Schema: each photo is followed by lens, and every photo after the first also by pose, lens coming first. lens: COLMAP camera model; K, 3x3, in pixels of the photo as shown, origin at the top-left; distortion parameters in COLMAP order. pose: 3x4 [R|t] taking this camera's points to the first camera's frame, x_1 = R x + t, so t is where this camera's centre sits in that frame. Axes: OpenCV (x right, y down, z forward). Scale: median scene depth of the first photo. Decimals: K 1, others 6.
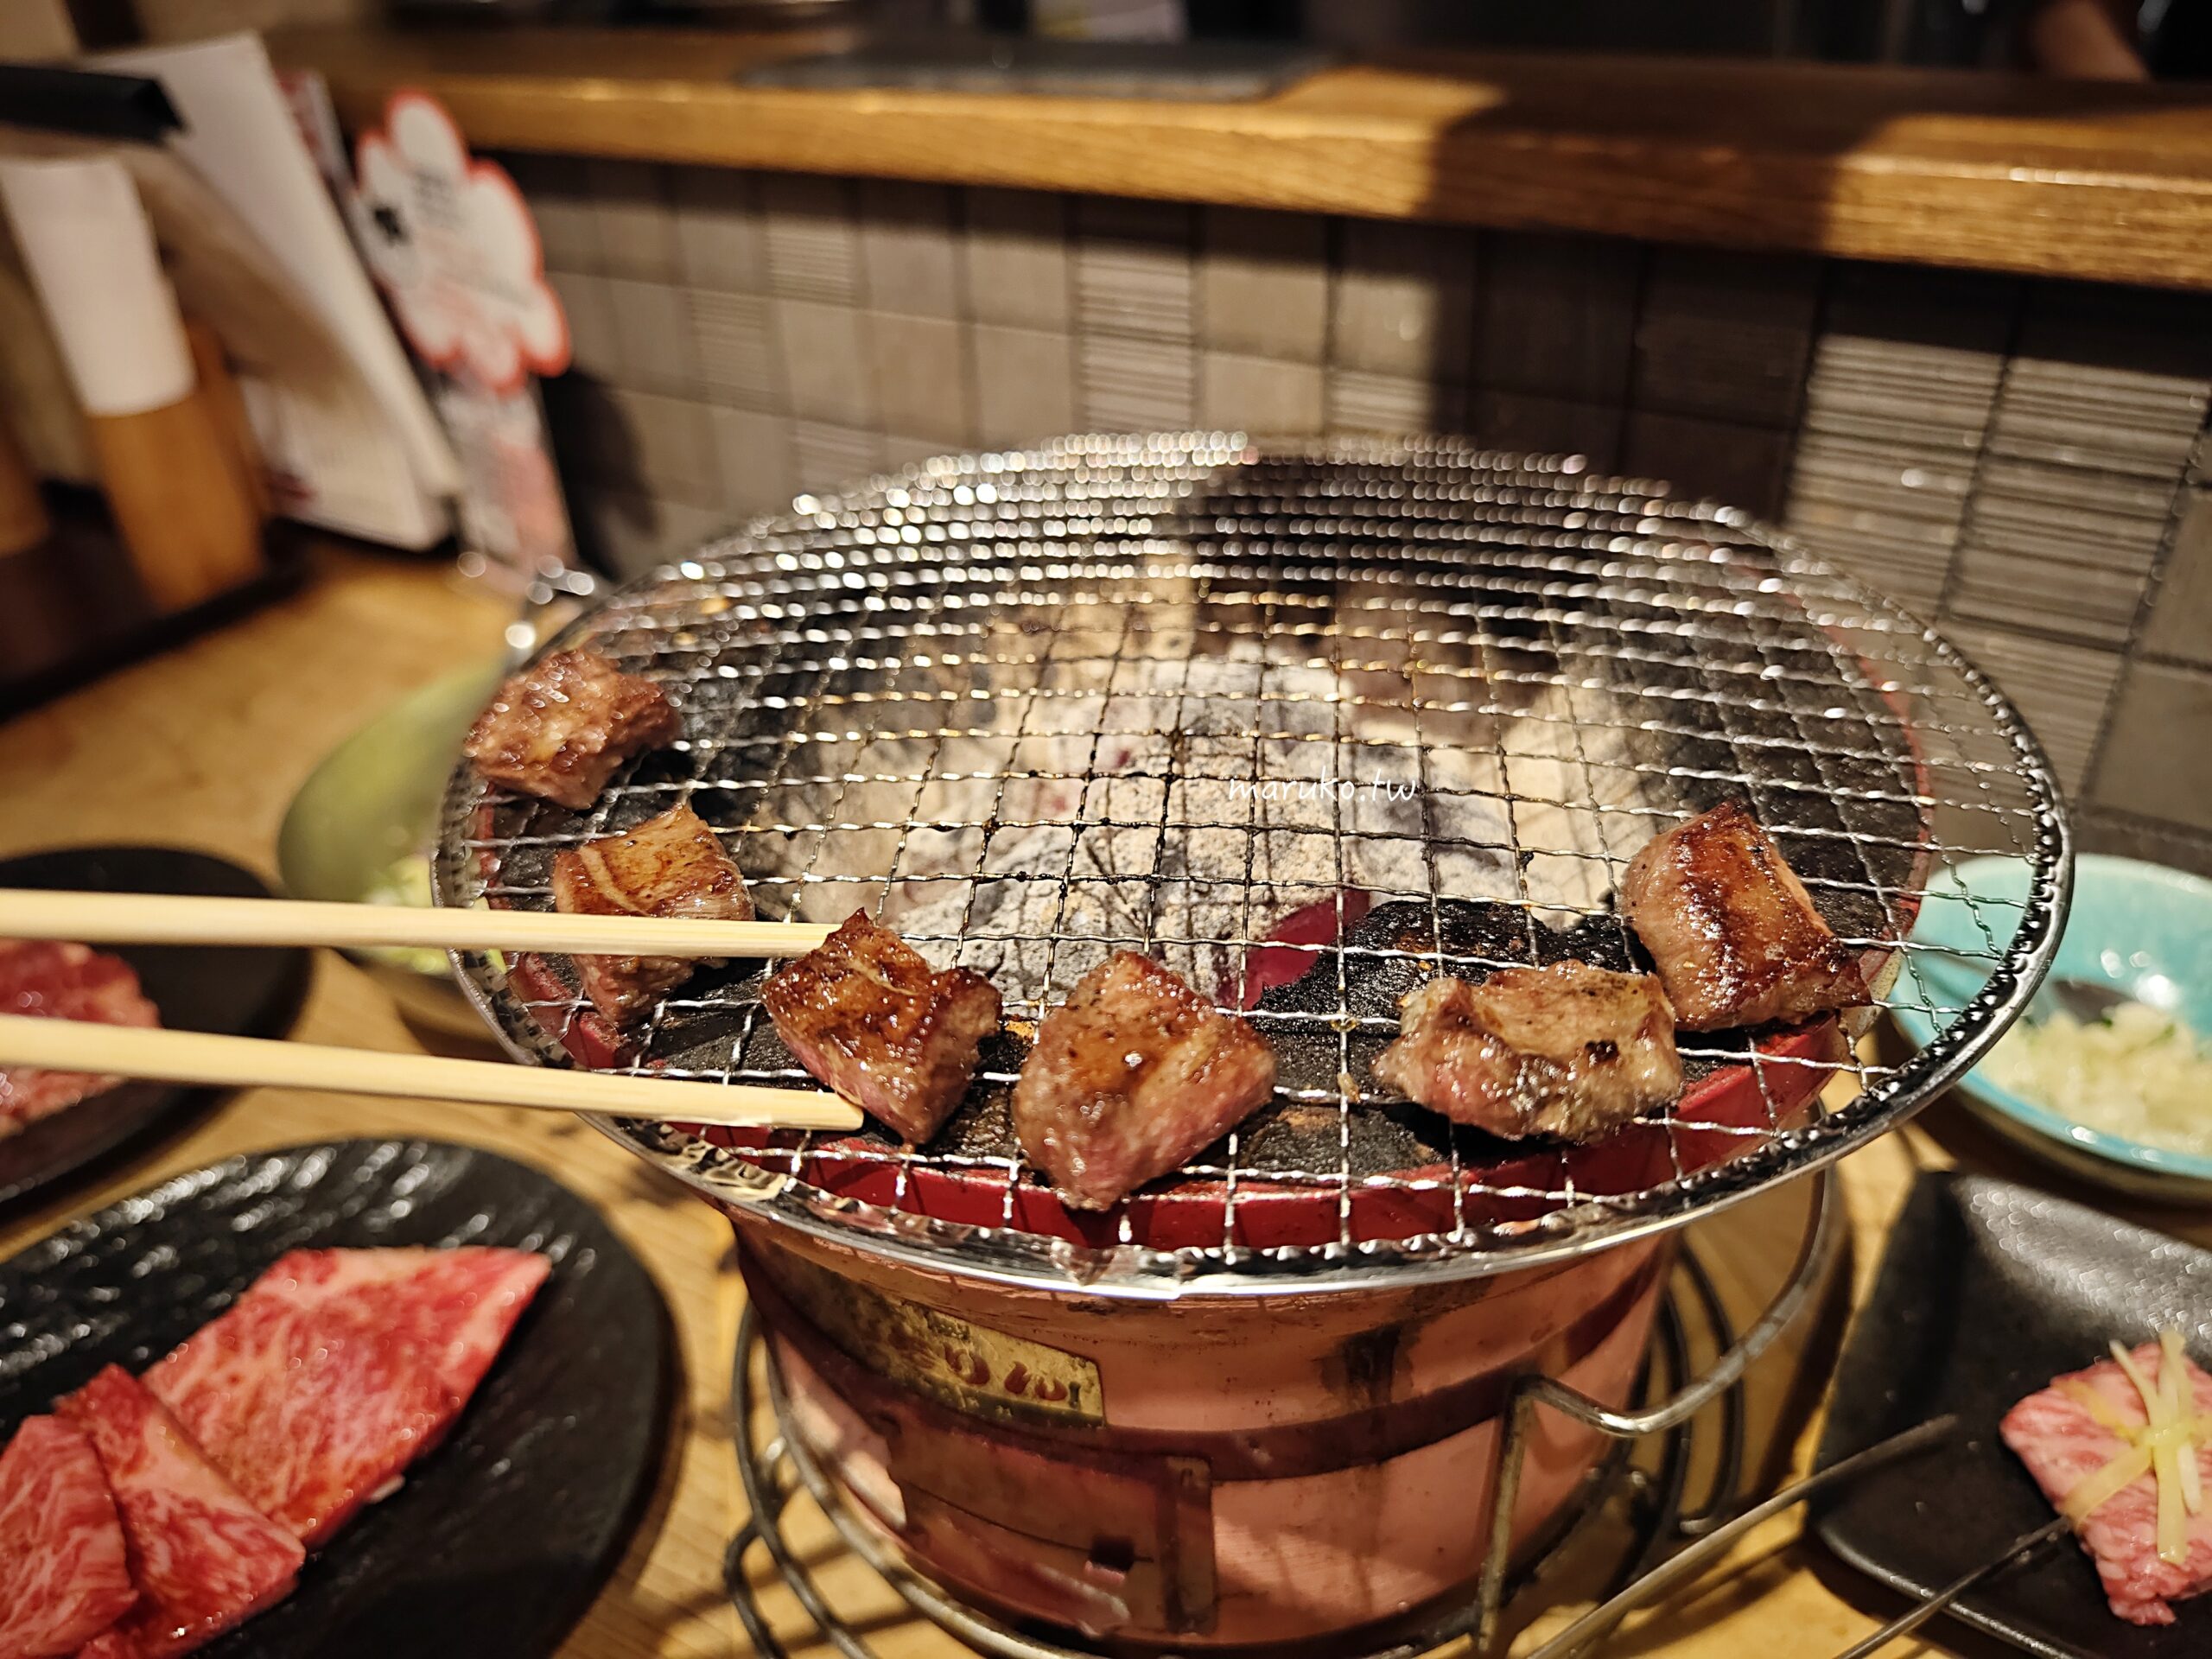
lens RADIAL K [[1563.0, 0, 1106.0], [0, 1563.0, 829.5], [0, 0, 1]] dist [-0.039981, 0.006719]
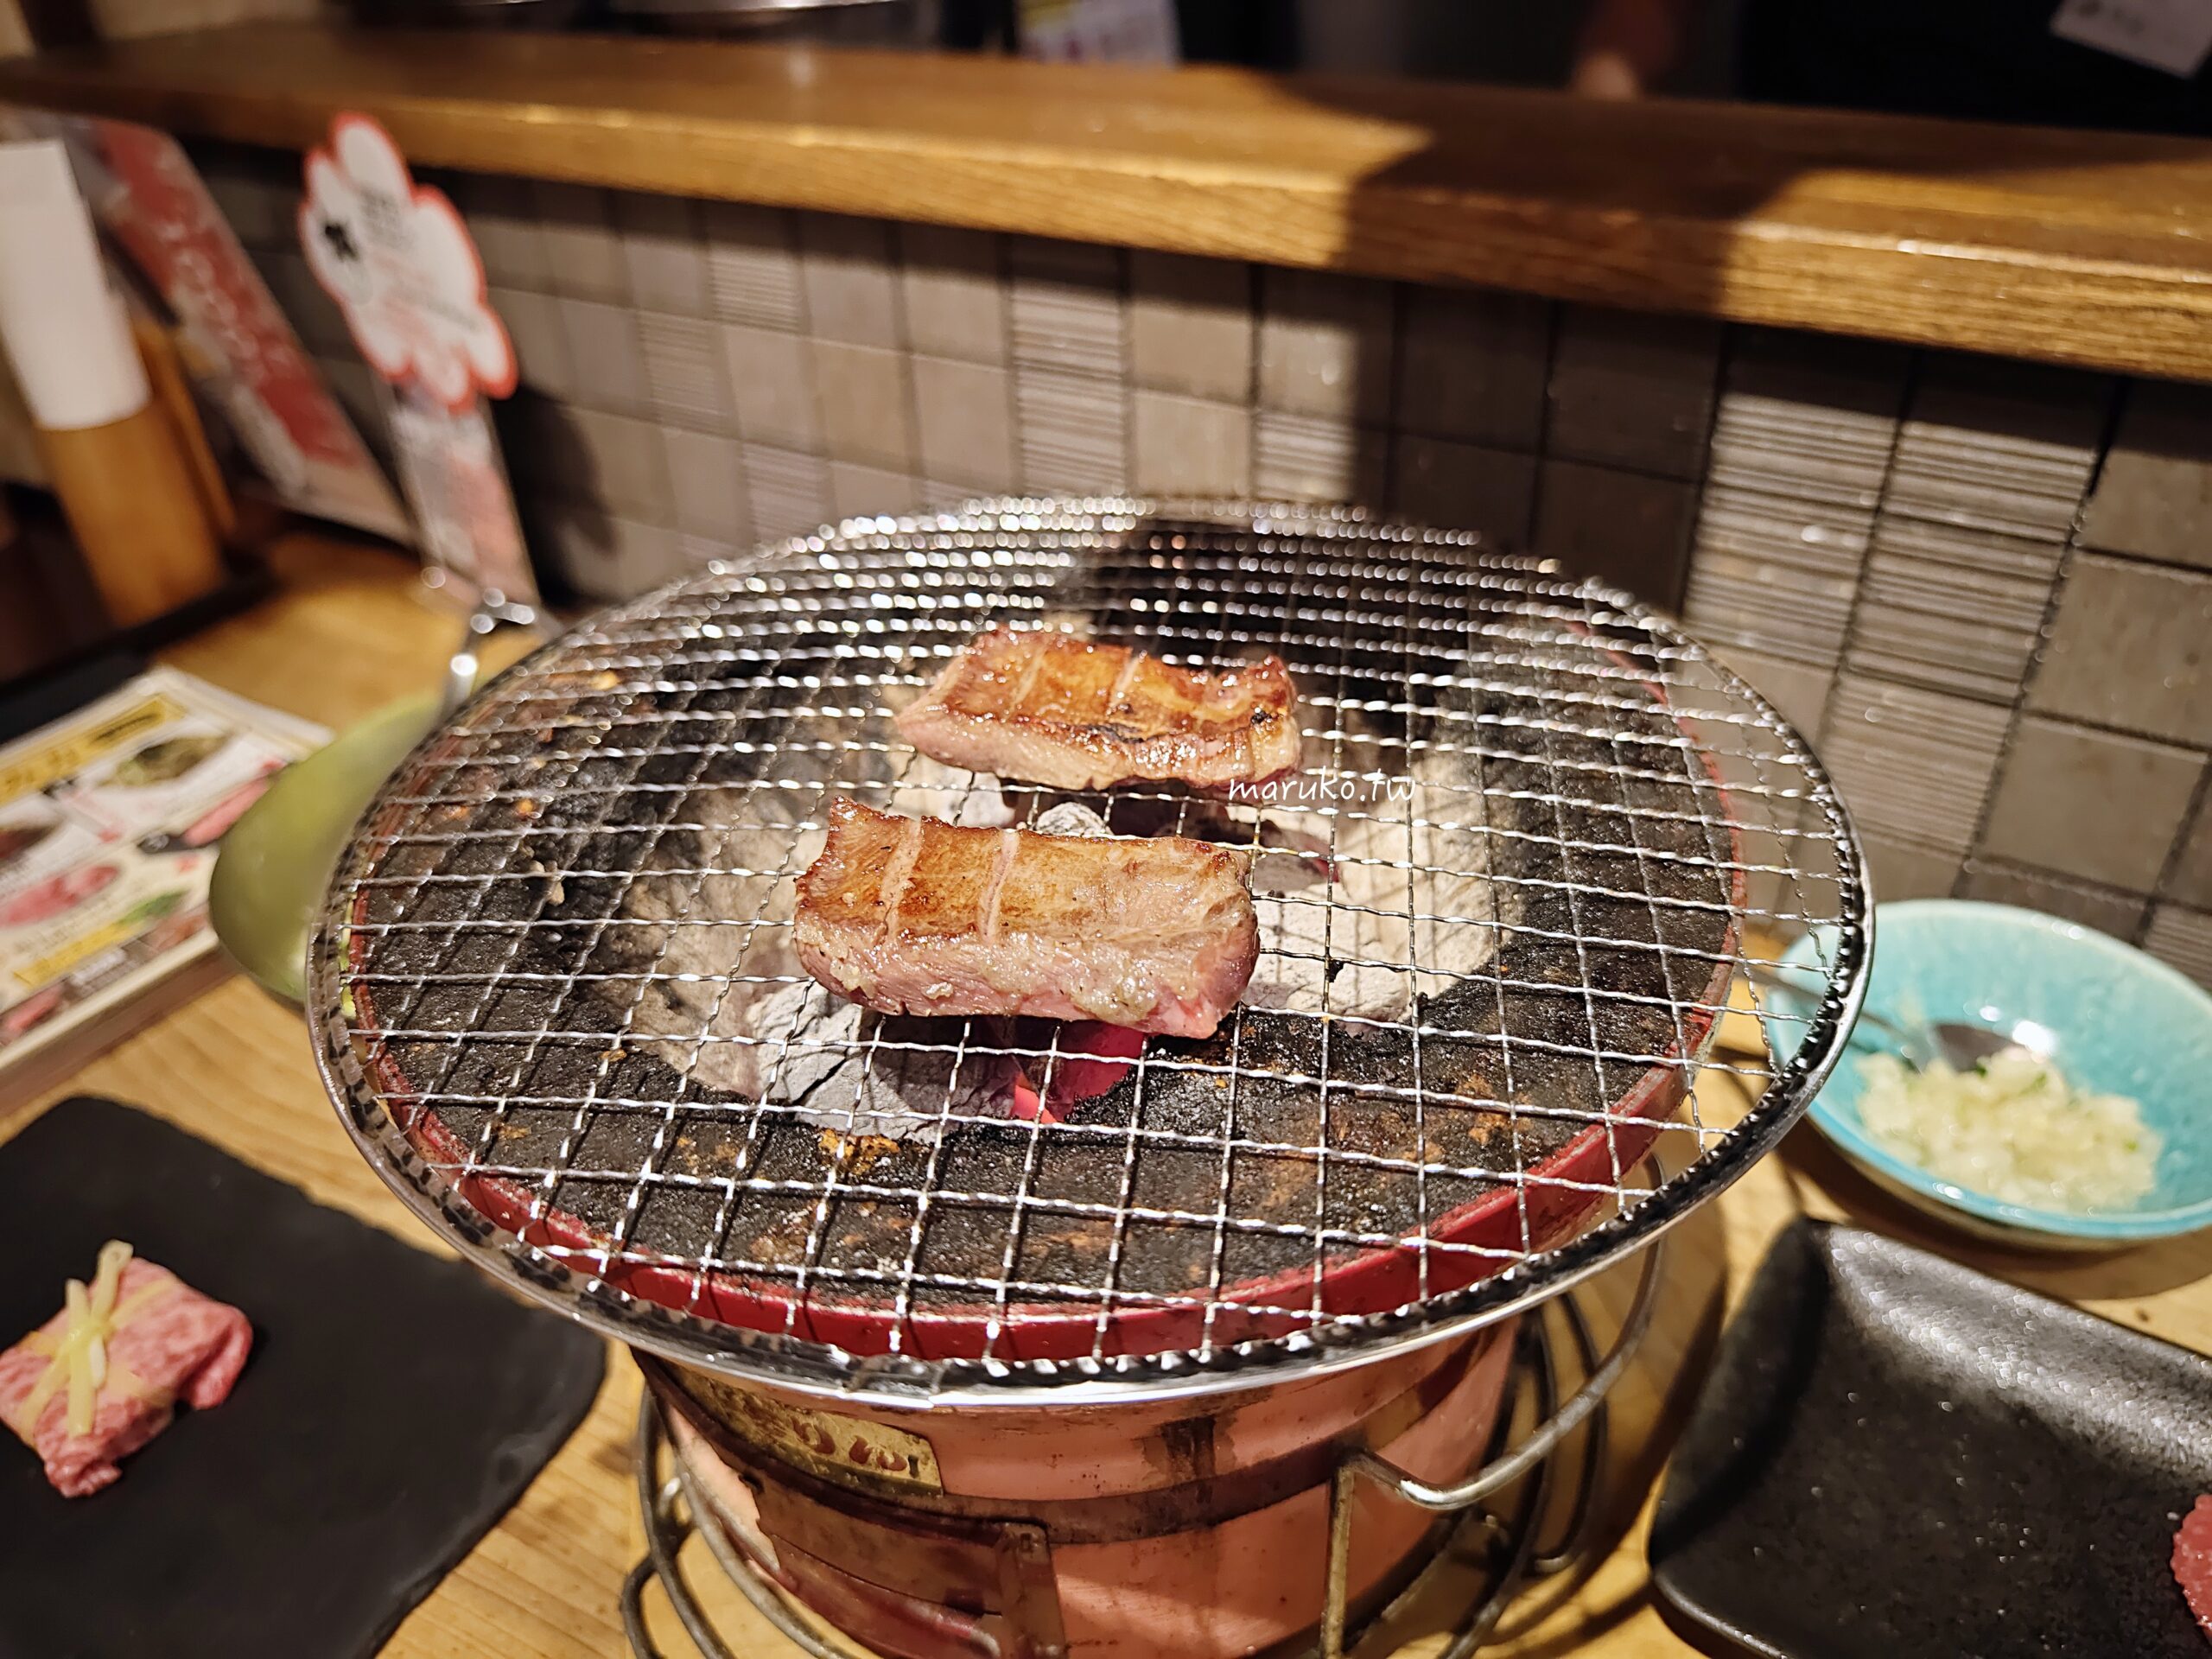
lens RADIAL K [[1560.4, 0, 1154.1], [0, 1560.4, 836.7], [0, 0, 1]] dist [-0.034829, 0.008326]
pose [[0.999931, 0.004415, 0.010875, 0.085804], [-0.004770, 0.999448, 0.032885, -0.065452], [-0.010724, -0.032934, 0.999400, -0.026722]]
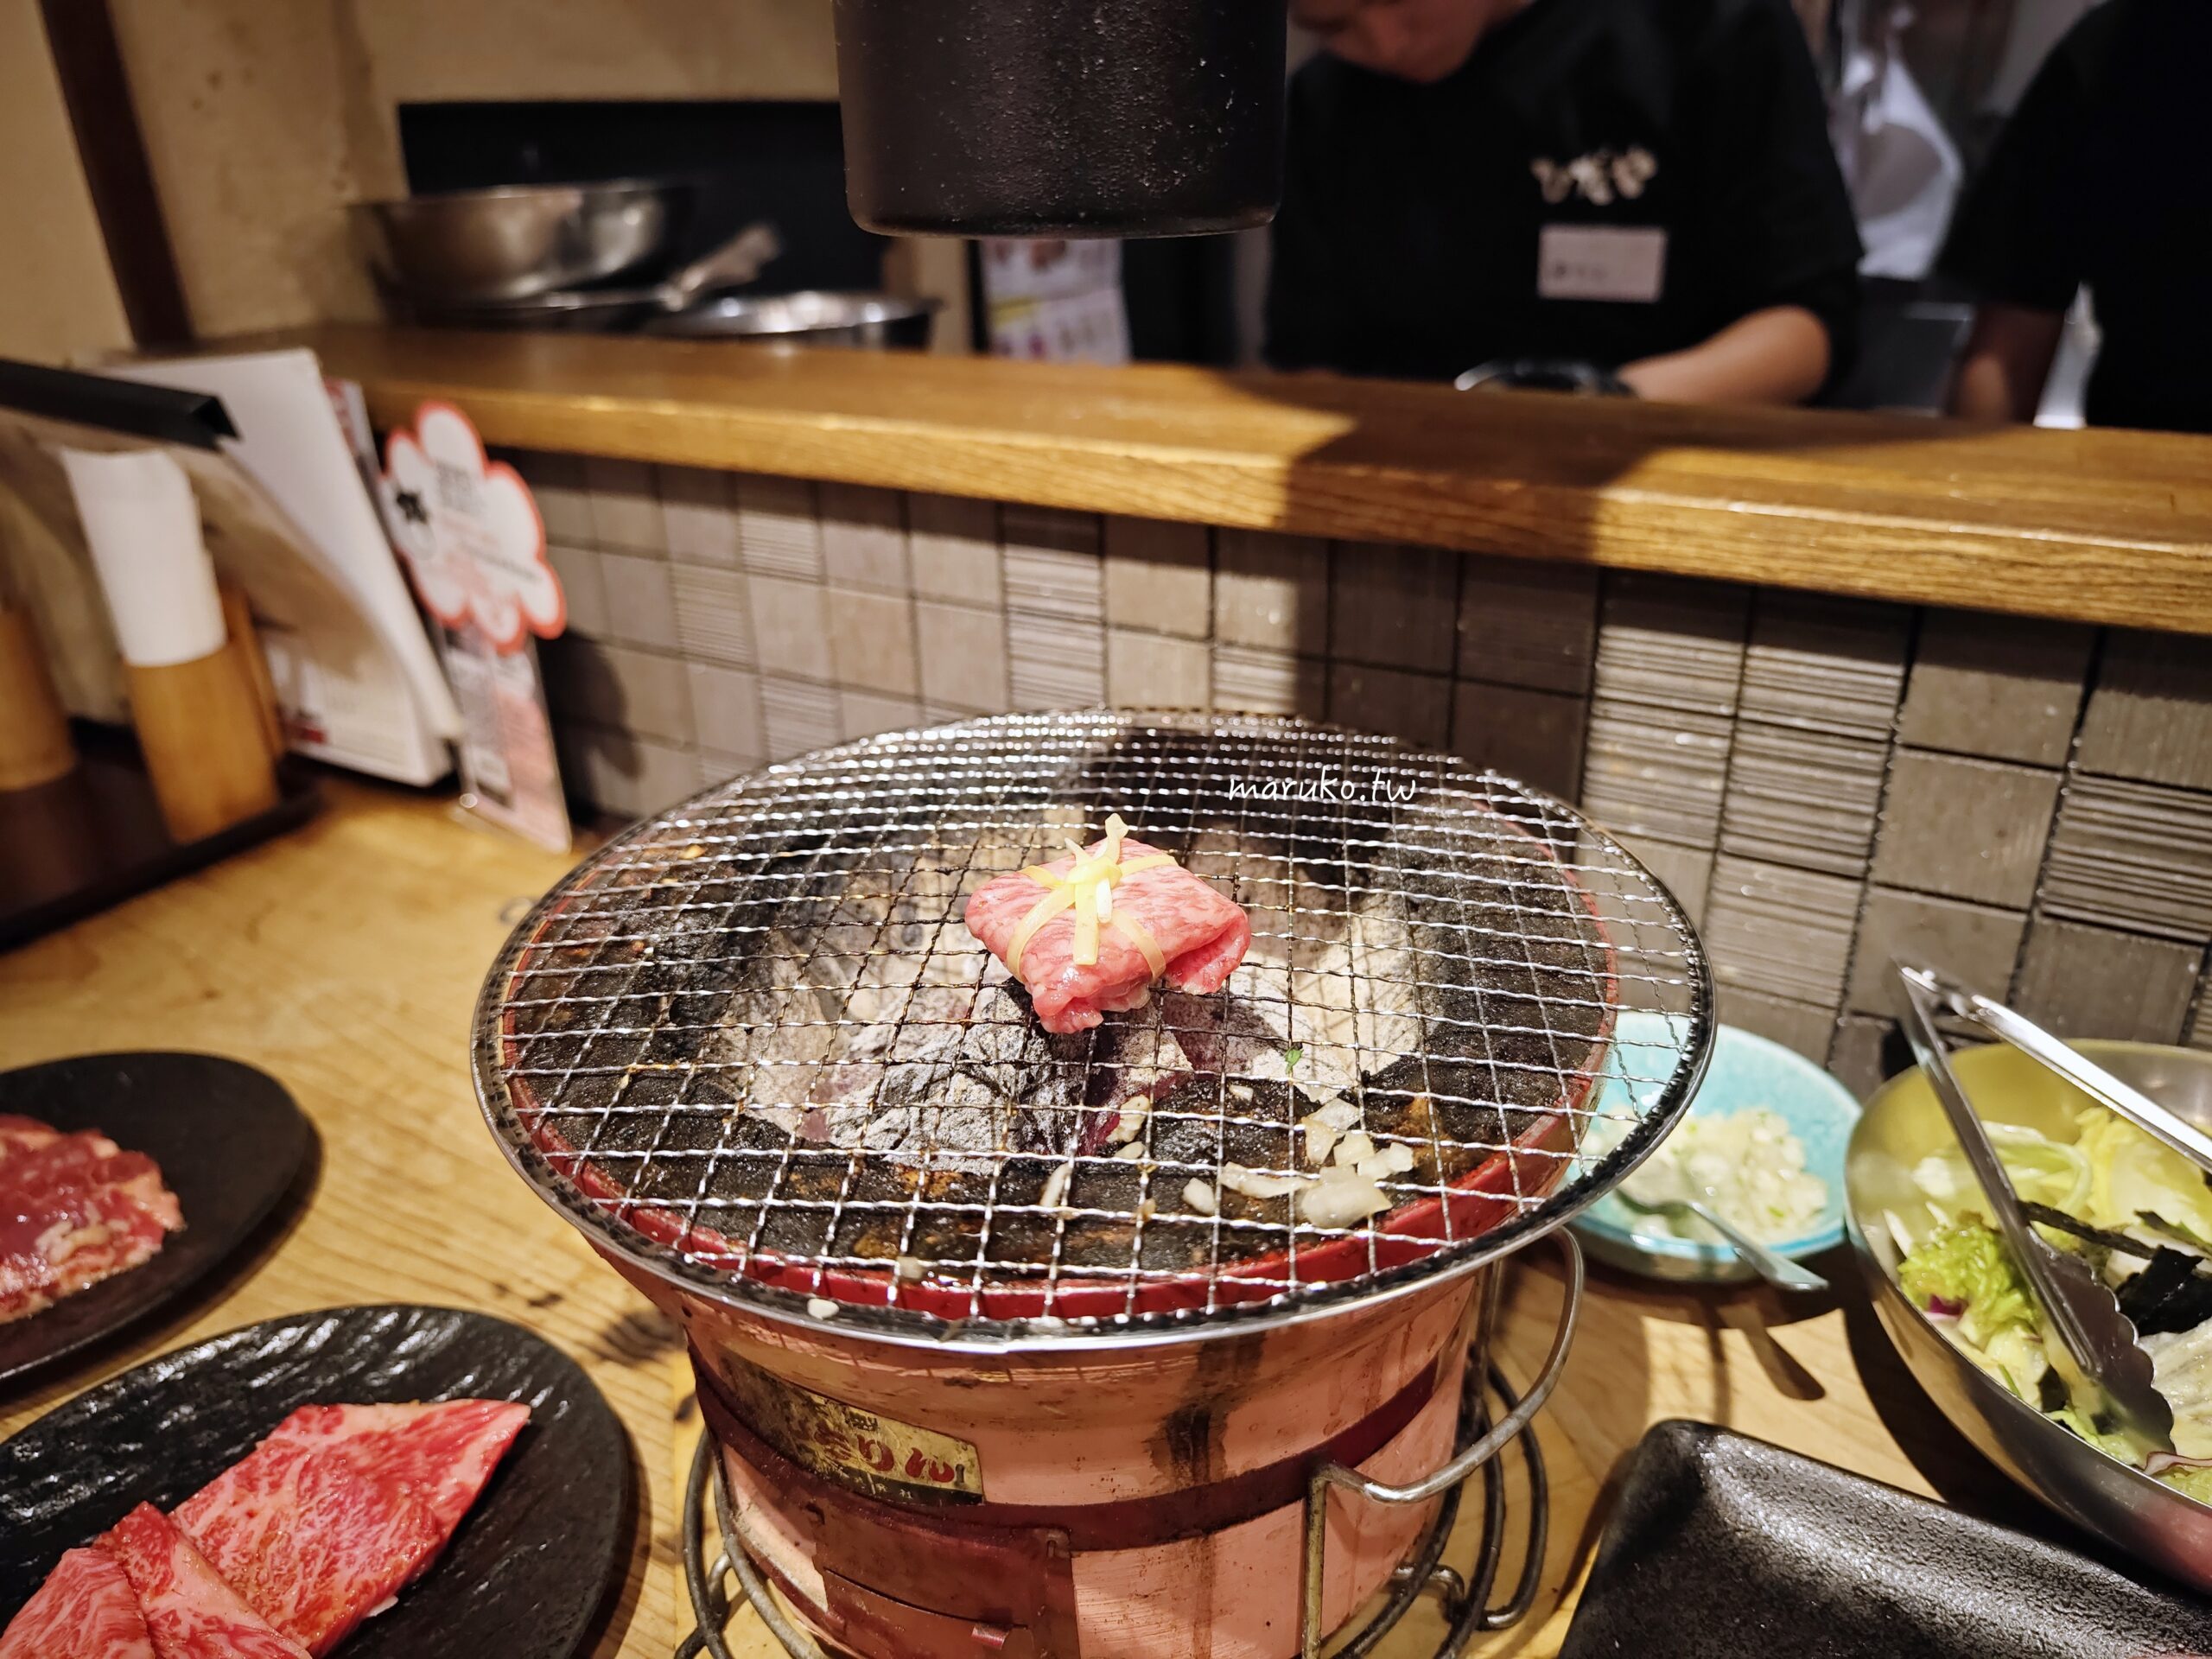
lens RADIAL K [[1595.6, 0, 1129.7], [0, 1595.6, 825.9], [0, 0, 1]] dist [-0.022839, -0.001294]
pose [[0.999519, -0.001748, 0.030966, 0.052518], [0.005907, 0.990861, -0.134760, 0.008197], [-0.030447, 0.134878, 0.990394, -0.242620]]
